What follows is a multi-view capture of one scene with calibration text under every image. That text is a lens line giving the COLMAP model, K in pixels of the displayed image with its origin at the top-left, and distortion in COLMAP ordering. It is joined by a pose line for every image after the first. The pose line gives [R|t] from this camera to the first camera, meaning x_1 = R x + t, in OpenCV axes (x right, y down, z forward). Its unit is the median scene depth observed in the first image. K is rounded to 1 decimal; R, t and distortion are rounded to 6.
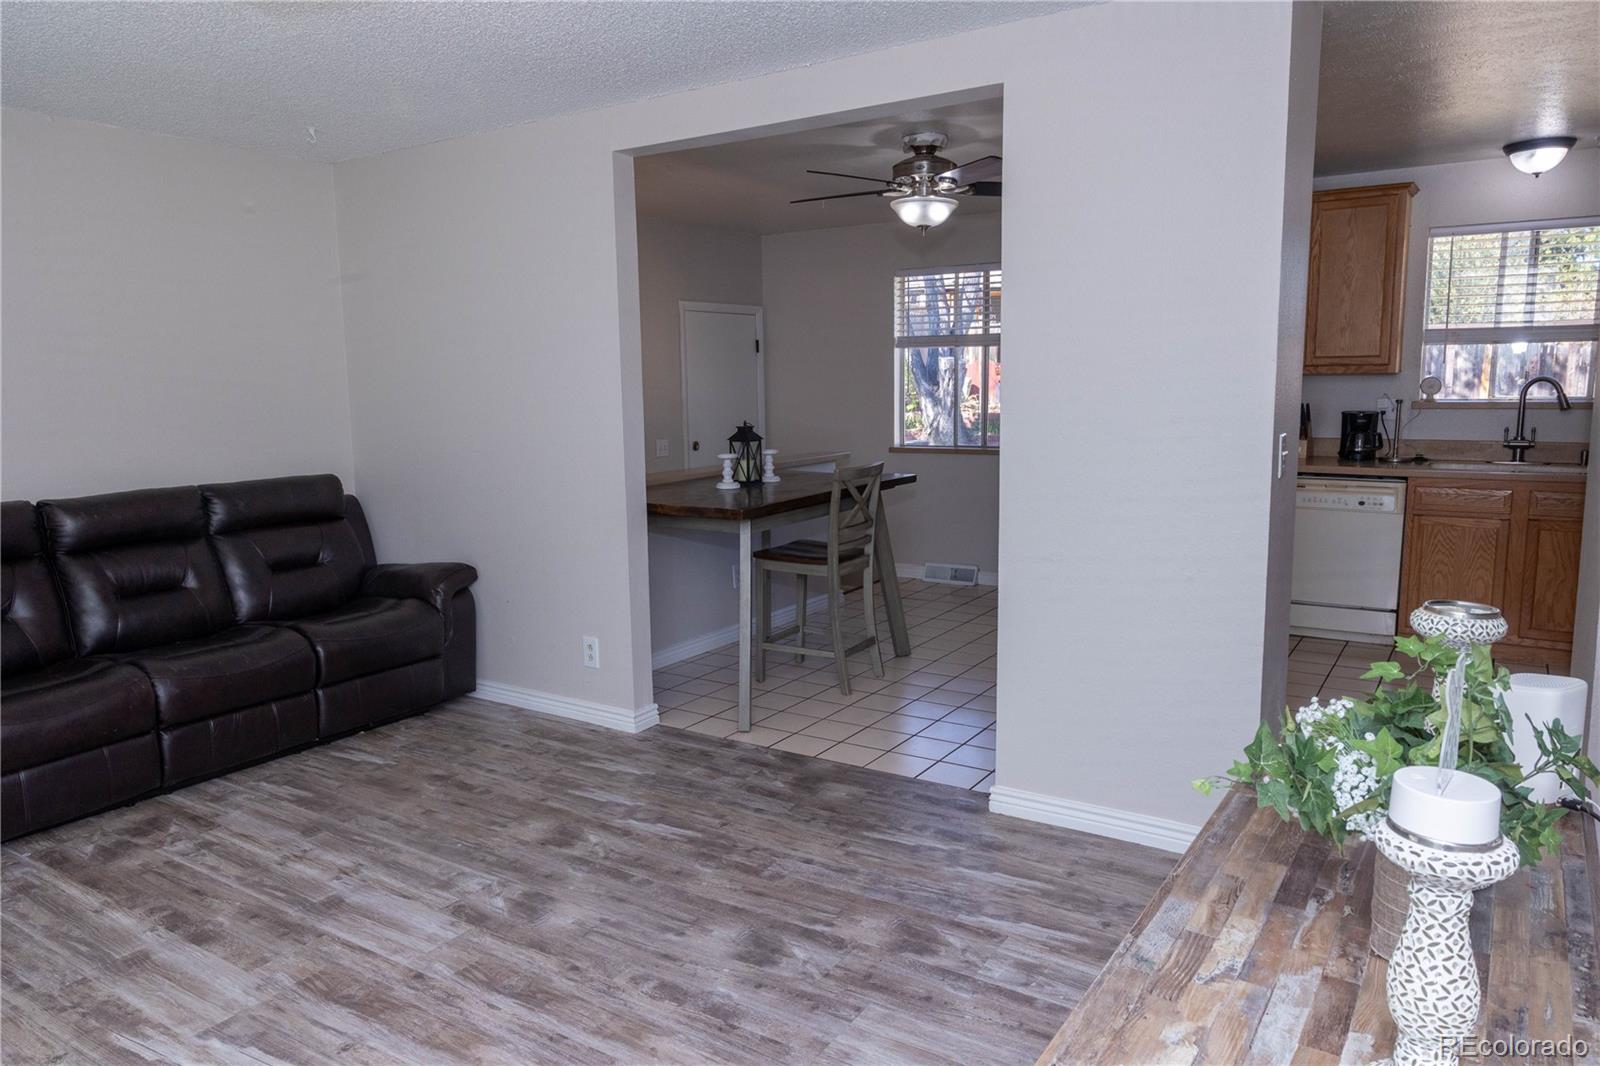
lens RADIAL K [[1081.9, 0, 795.8], [0, 1081.9, 529.3], [0, 0, 1]] dist [0.003463, 0.003651]
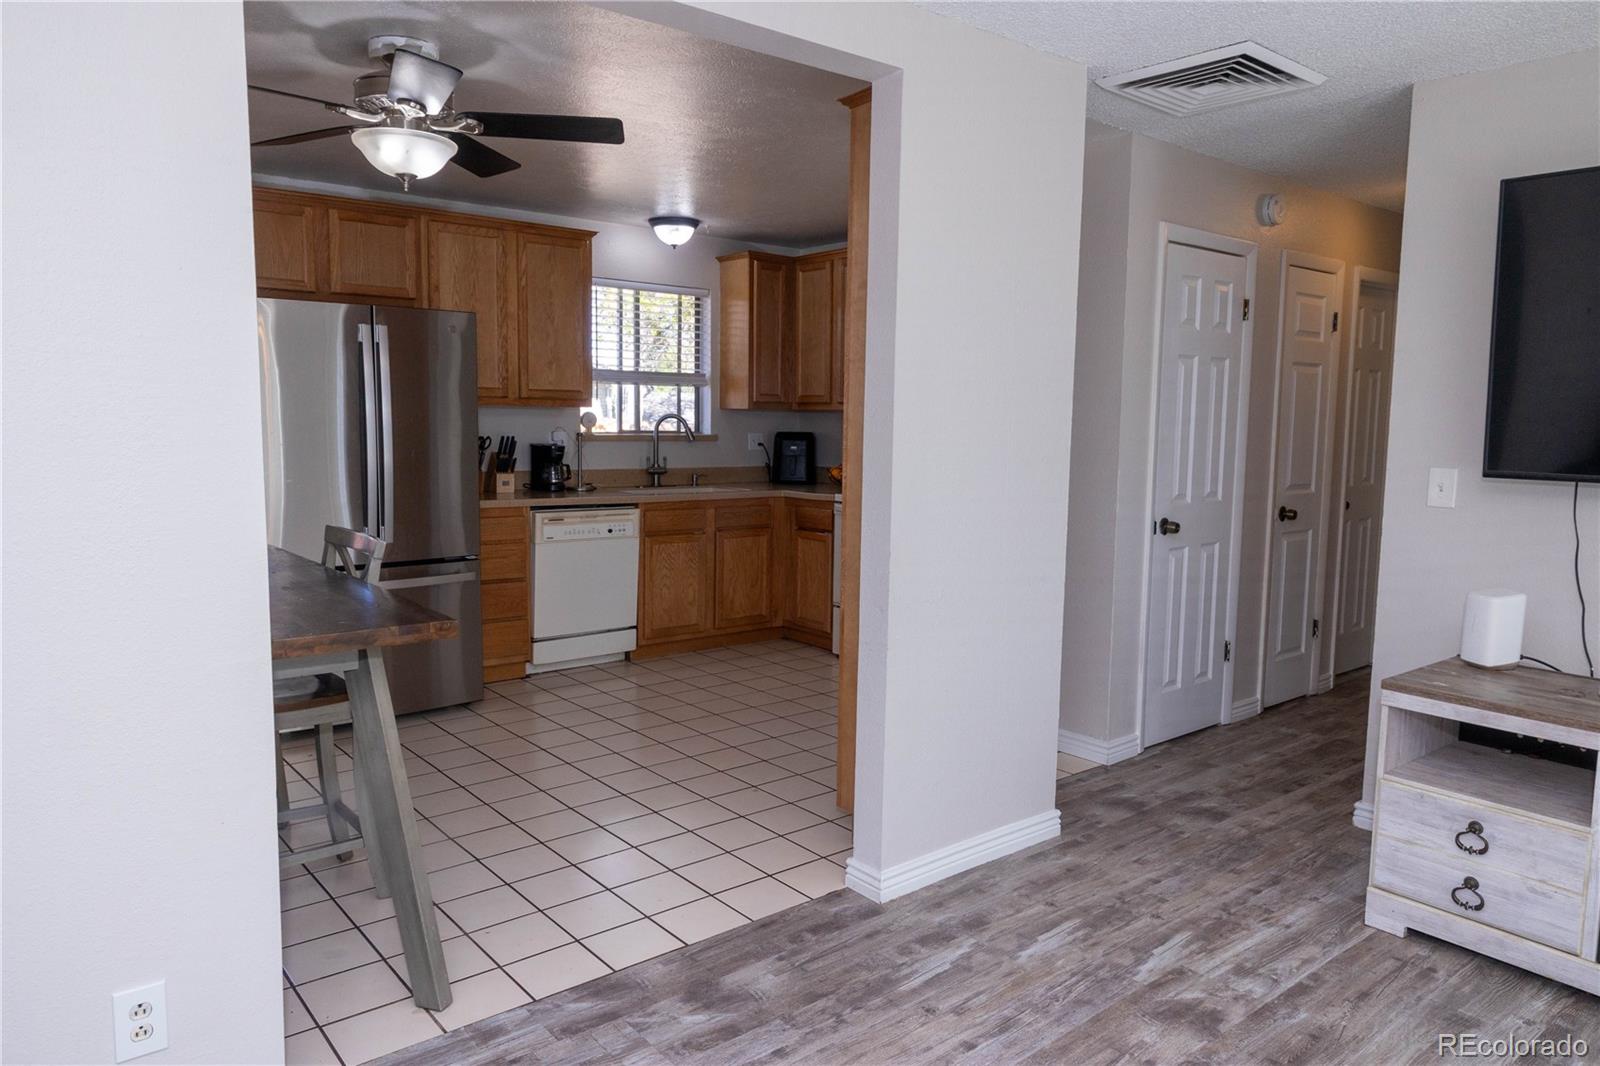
lens RADIAL K [[1081.9, 0, 795.8], [0, 1081.9, 529.3], [0, 0, 1]] dist [0.003463, 0.003651]
pose [[0.293294, -0.082211, 0.952481, -0.665748], [0.117473, 0.991845, 0.049436, -0.088891], [-0.948778, 0.097391, 0.300559, 0.814884]]
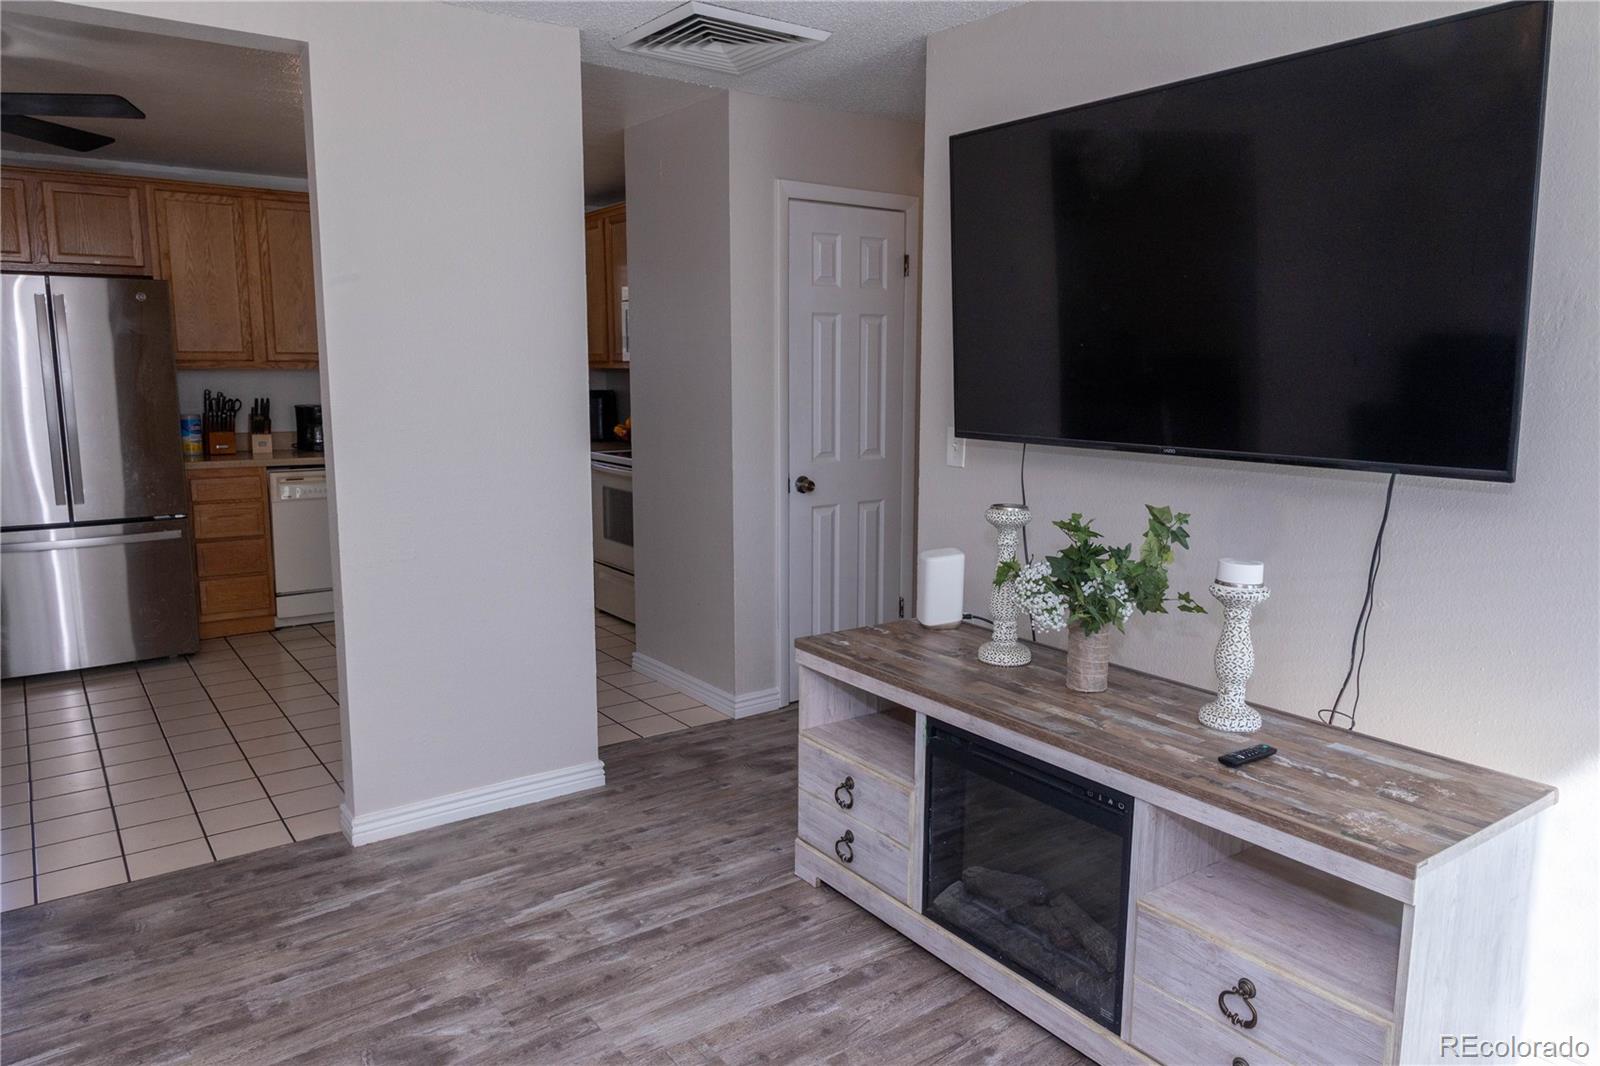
lens RADIAL K [[1081.9, 0, 795.8], [0, 1081.9, 529.3], [0, 0, 1]] dist [0.003463, 0.003651]
pose [[0.352778, -0.126026, 0.927181, -0.523996], [0.123914, 0.988453, 0.087207, -0.038503], [-0.927466, 0.084126, 0.364321, 0.316234]]
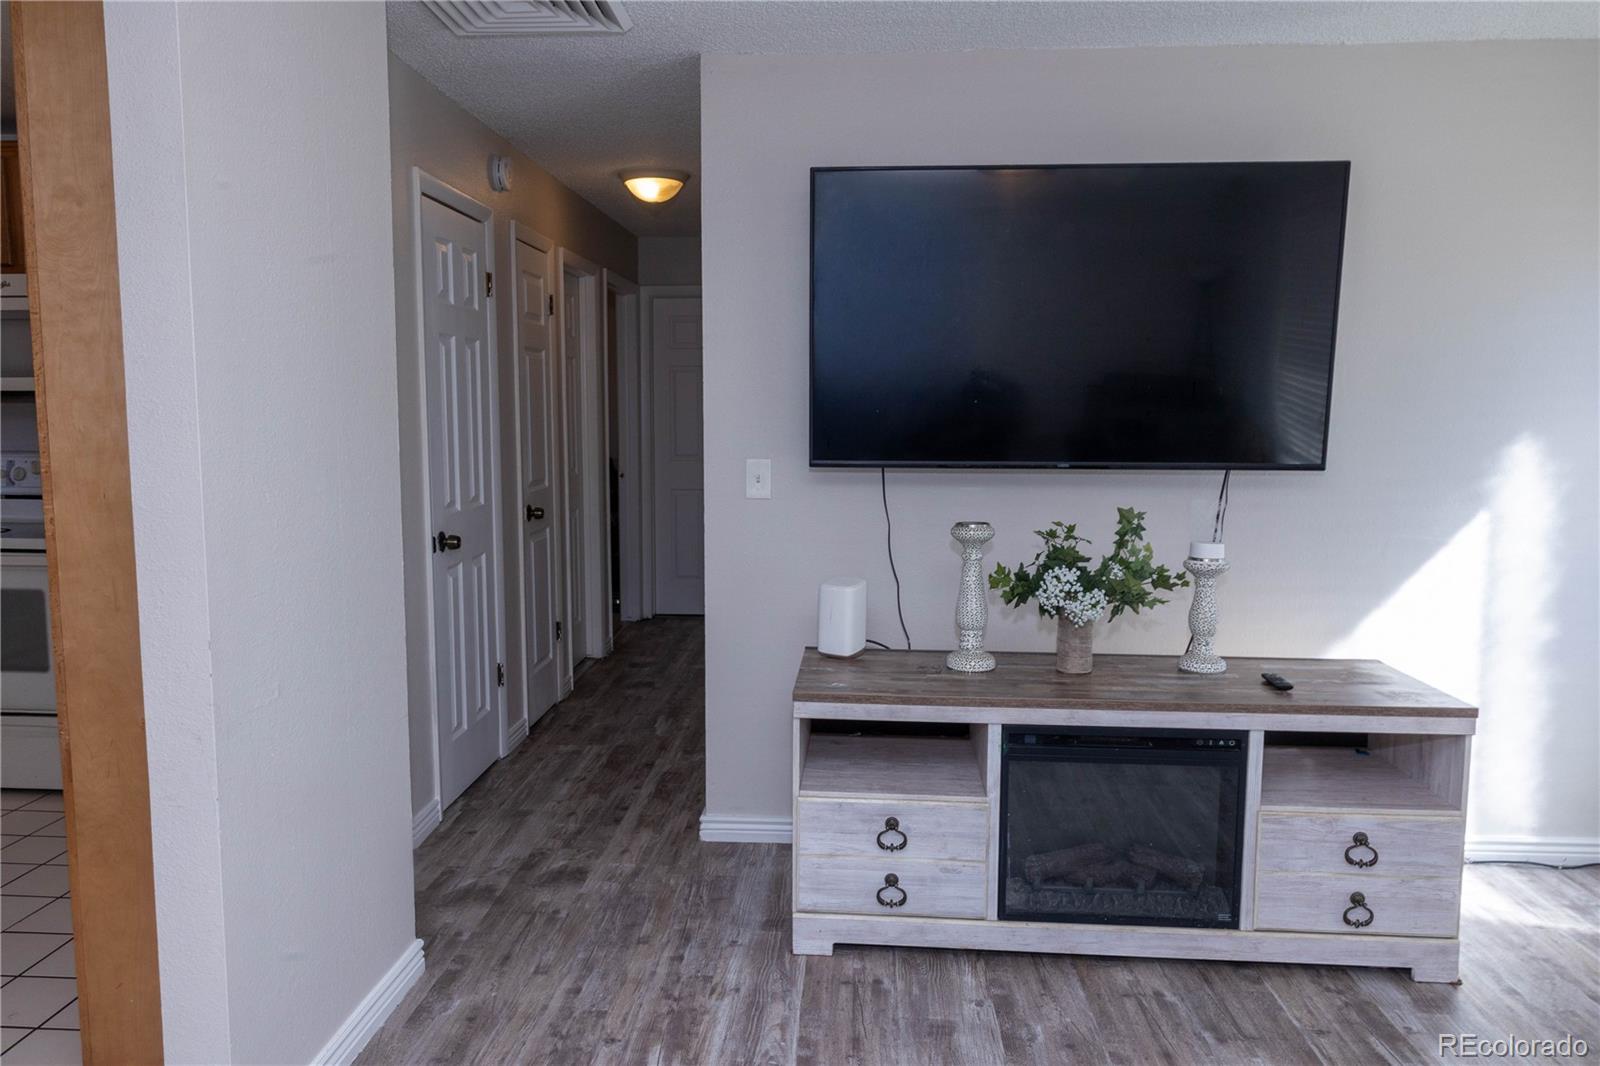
lens RADIAL K [[1081.9, 0, 795.8], [0, 1081.9, 529.3], [0, 0, 1]] dist [0.003463, 0.003651]
pose [[-0.507679, -0.076472, 0.858146, -0.396255], [0.122309, 0.979567, 0.159651, -0.117424], [-0.852821, 0.186010, -0.487952, 1.009318]]
